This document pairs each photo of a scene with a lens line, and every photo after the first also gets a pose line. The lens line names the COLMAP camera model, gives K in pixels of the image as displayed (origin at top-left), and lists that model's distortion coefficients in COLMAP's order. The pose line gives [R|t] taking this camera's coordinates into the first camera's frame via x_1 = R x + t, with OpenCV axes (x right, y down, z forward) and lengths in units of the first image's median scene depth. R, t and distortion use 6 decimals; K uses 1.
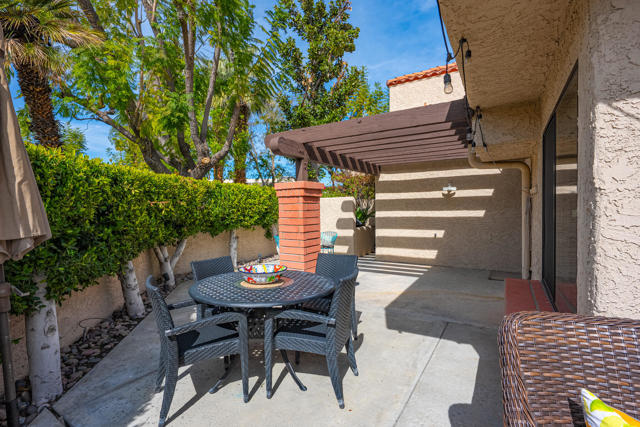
lens RADIAL K [[306.2, 0, 324.8], [0, 306.2, 213.9], [0, 0, 1]] dist [-0.000398, 0.000352]
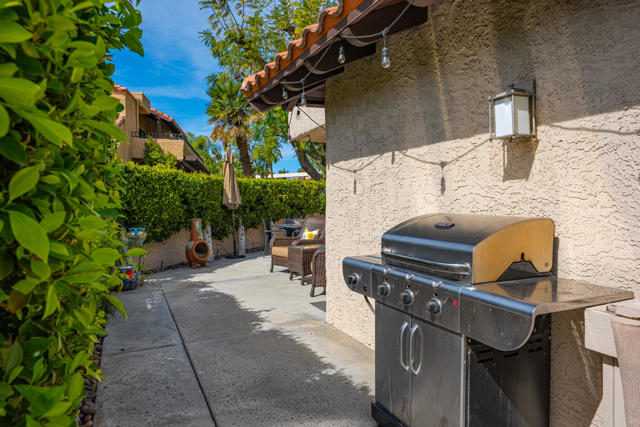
lens RADIAL K [[428.3, 0, 318.3], [0, 428.3, 213.6], [0, 0, 1]] dist [0.005351, -0.000209]
pose [[0.830357, 0.019849, -0.556879, 0.916979], [-0.014079, 0.999794, 0.014643, 0.029937], [0.557054, -0.004318, 0.830465, -0.928571]]
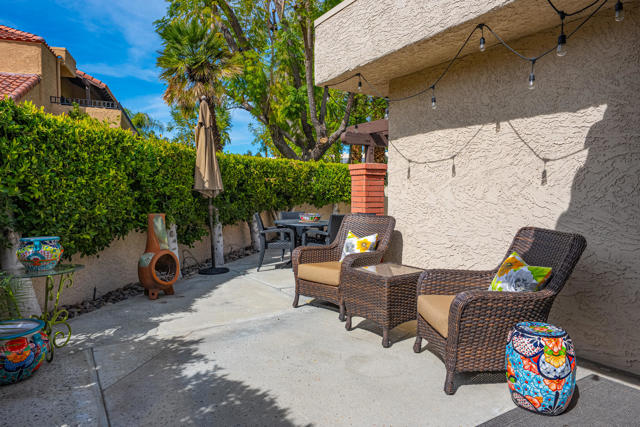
lens RADIAL K [[428.3, 0, 322.3], [0, 428.3, 213.0], [0, 0, 1]] dist [0.005351, -0.000209]
pose [[0.900732, 0.037693, -0.432737, 0.443313], [-0.023228, 0.998982, 0.038666, 0.031382], [0.433754, -0.024776, 0.900691, -0.587563]]
